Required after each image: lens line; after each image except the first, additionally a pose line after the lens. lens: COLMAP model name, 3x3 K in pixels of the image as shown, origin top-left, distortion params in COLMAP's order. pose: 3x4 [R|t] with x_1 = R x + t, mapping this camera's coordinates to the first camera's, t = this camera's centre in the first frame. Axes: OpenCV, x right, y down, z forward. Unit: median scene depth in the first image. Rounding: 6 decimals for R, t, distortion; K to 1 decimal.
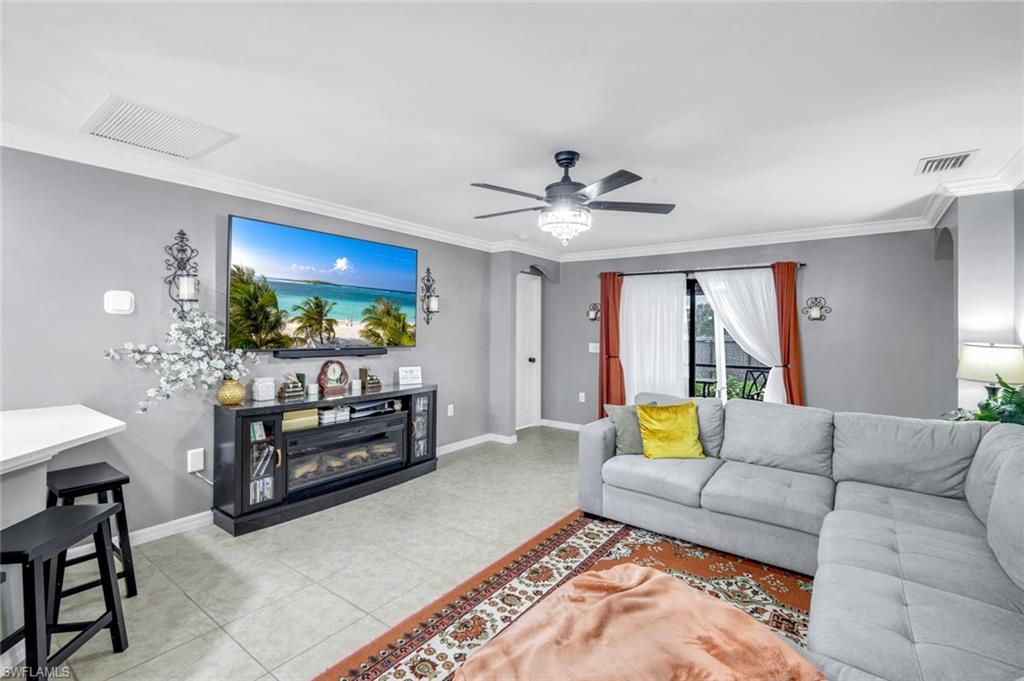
lens RADIAL K [[452.8, 0, 515.5], [0, 452.8, 322.5], [0, 0, 1]] dist [0.010883, 0.000221]
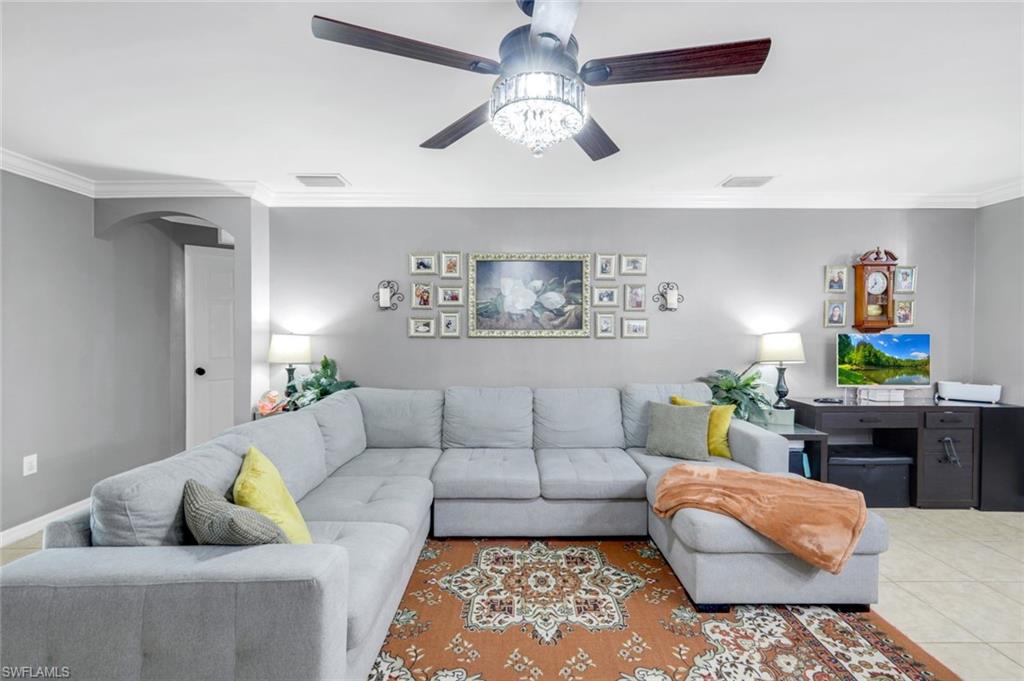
lens RADIAL K [[452.8, 0, 517.0], [0, 452.8, 333.0], [0, 0, 1]] dist [0.010883, 0.000221]
pose [[-0.608670, -0.020786, 0.793151, -0.327882], [-0.019905, 0.999742, 0.010925, 0.034209], [-0.793174, -0.009138, -0.608926, 1.472629]]
